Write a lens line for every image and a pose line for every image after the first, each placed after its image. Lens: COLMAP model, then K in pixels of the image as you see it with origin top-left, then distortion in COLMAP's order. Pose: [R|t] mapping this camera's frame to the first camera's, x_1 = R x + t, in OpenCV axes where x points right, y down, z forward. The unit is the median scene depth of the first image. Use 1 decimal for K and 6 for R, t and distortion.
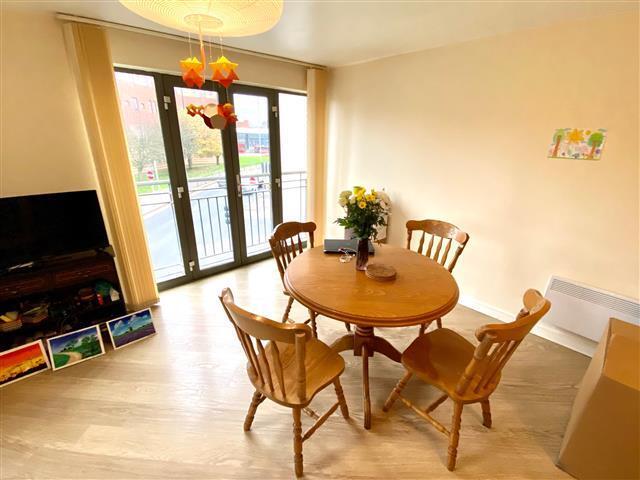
lens RADIAL K [[283.7, 0, 320.3], [0, 283.7, 240.4], [0, 0, 1]] dist [-0.003933, -0.001188]
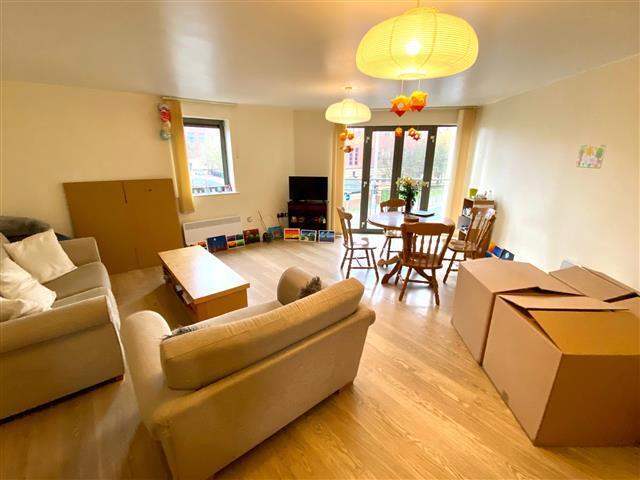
lens RADIAL K [[283.7, 0, 318.8], [0, 283.7, 241.8], [0, 0, 1]] dist [-0.003933, -0.001188]
pose [[0.678535, 0.197793, -0.707438, 1.022893], [-0.237956, 0.970321, 0.043058, 0.283188], [0.694958, 0.139122, 0.705463, -0.737572]]
